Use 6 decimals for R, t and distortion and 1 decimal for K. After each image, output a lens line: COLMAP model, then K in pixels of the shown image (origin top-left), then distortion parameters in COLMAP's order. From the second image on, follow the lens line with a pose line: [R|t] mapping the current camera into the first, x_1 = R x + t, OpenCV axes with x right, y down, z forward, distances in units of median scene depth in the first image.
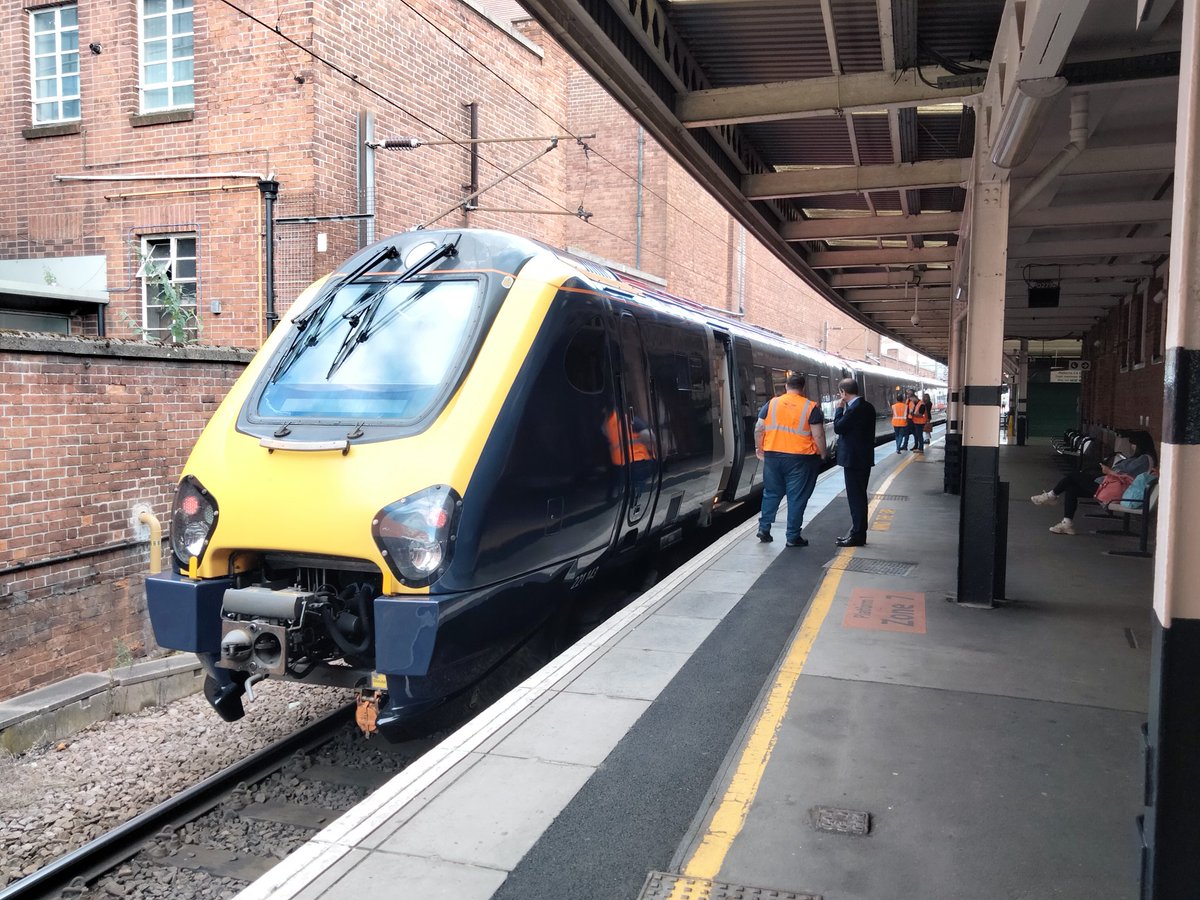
lens RADIAL K [[990.9, 0, 594.0], [0, 990.9, 454.0], [0, 0, 1]] dist [0.017405, -0.019575]
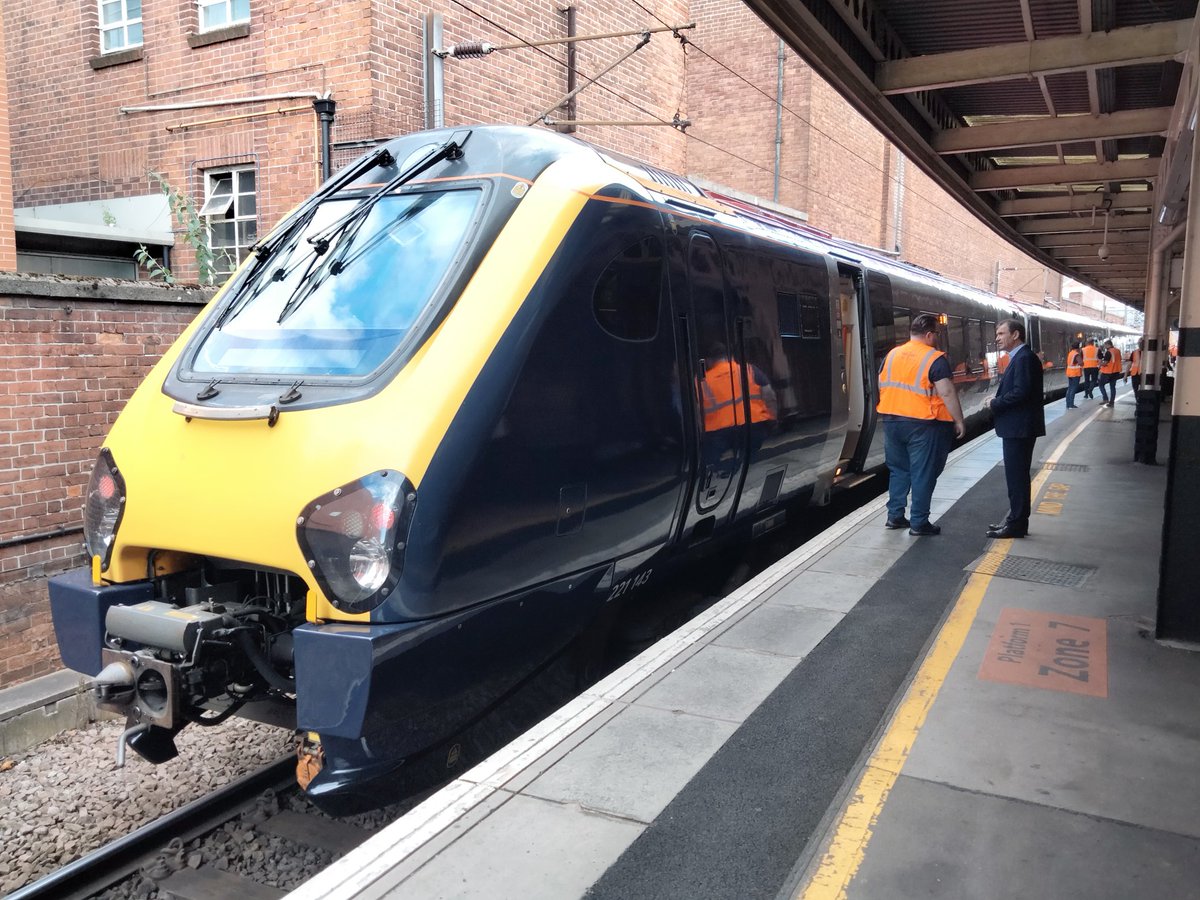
lens RADIAL K [[990.9, 0, 600.8], [0, 990.9, 455.7], [0, 0, 1]] dist [0.017405, -0.019575]
pose [[0.988643, 0.013583, -0.149670, 0.072378], [-0.005776, 0.998606, 0.052473, -0.012262], [0.150174, -0.051012, 0.987343, 0.225296]]
